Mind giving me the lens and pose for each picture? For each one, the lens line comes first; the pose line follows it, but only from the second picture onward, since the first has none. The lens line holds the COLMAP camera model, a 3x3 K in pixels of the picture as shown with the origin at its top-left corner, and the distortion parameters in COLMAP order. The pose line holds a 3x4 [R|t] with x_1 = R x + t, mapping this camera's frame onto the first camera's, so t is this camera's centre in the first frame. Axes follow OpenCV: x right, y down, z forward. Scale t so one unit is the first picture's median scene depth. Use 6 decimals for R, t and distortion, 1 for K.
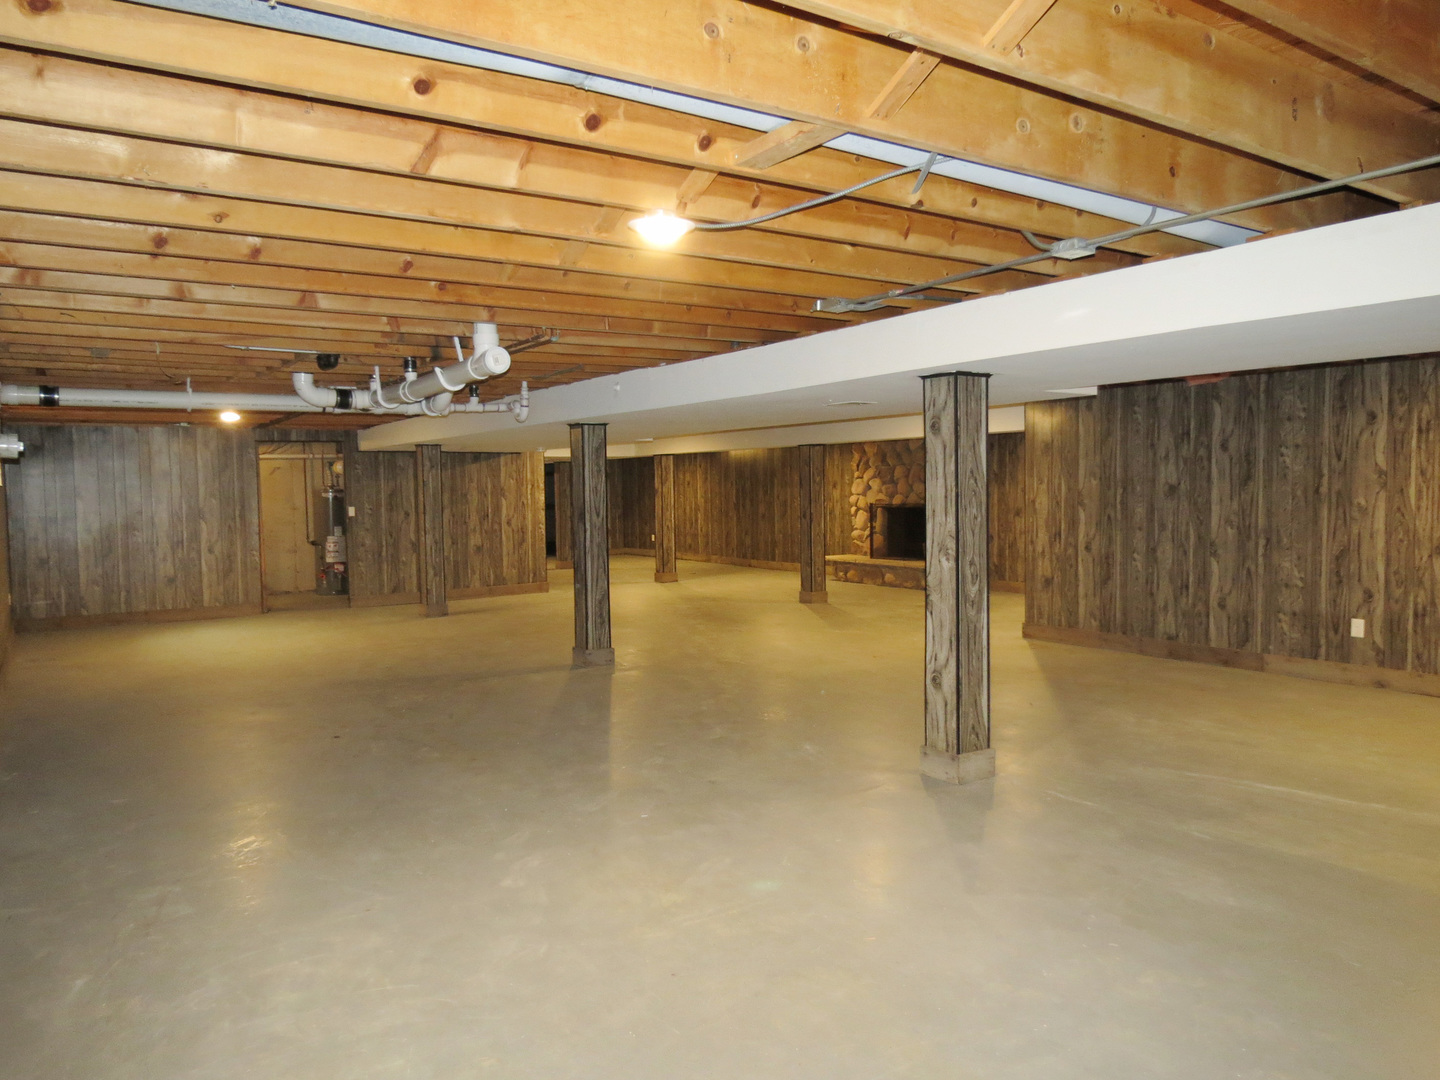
lens RADIAL K [[1023.5, 0, 718.0], [0, 1023.5, 539.9], [0, 0, 1]] dist [-0.036595, 0.019910]
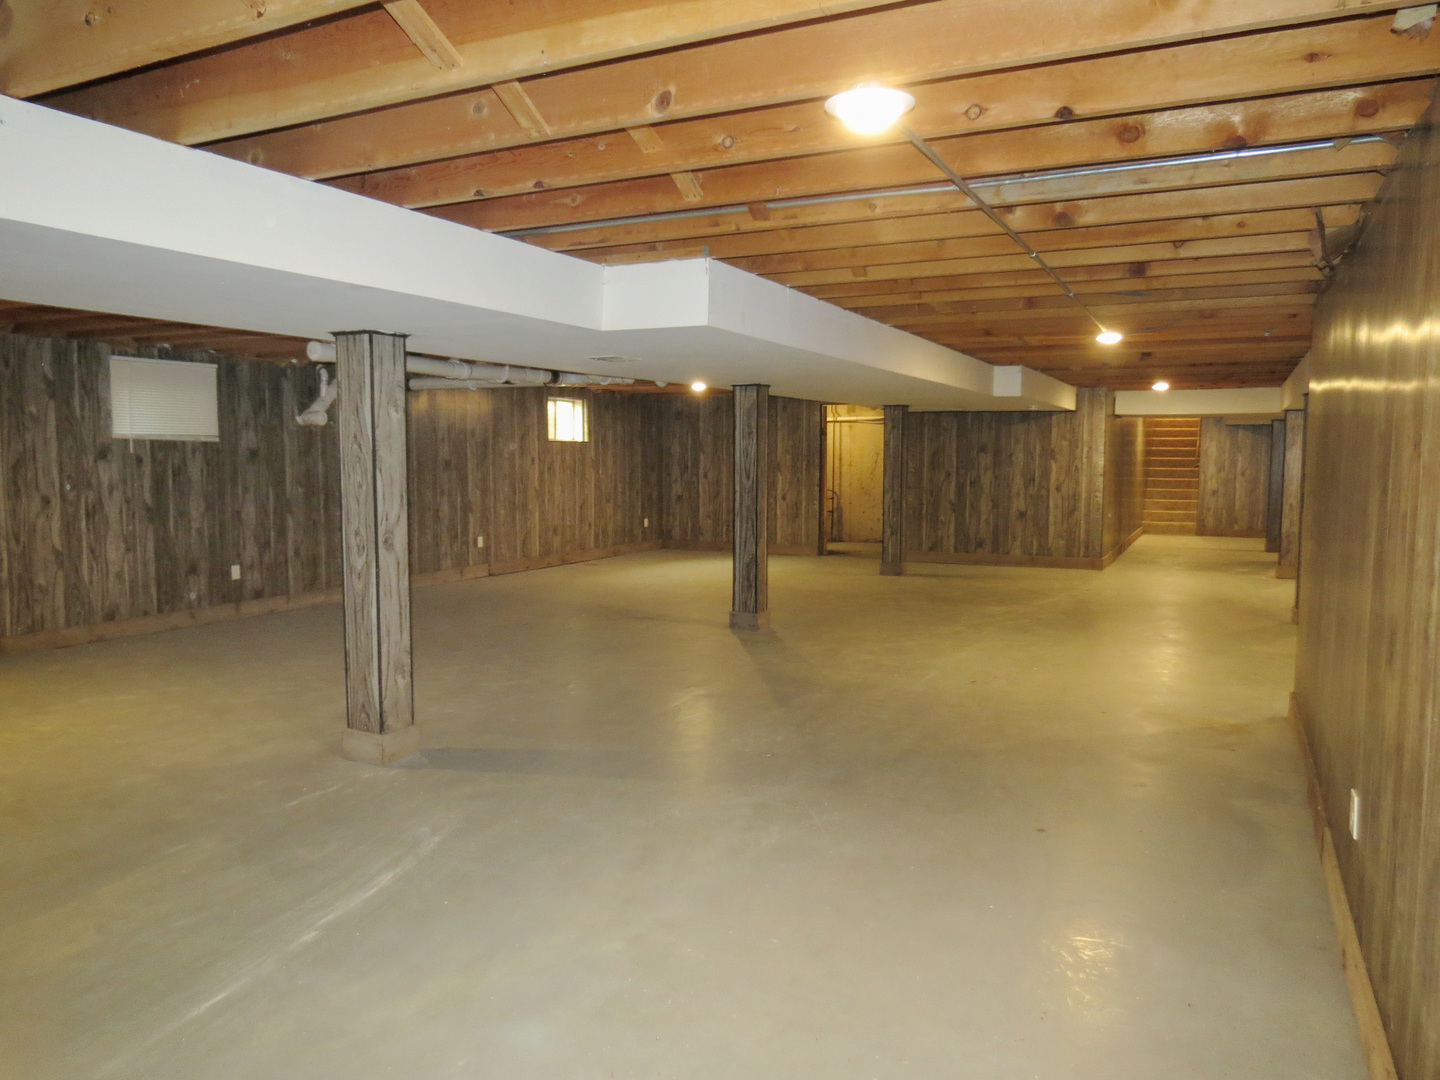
lens RADIAL K [[1023.5, 0, 722.3], [0, 1023.5, 541.1], [0, 0, 1]] dist [-0.036595, 0.019910]
pose [[0.497560, 0.092594, -0.862473, 0.462060], [-0.056243, 0.995638, 0.074444, -0.022241], [0.865604, 0.011467, 0.500597, 0.307134]]
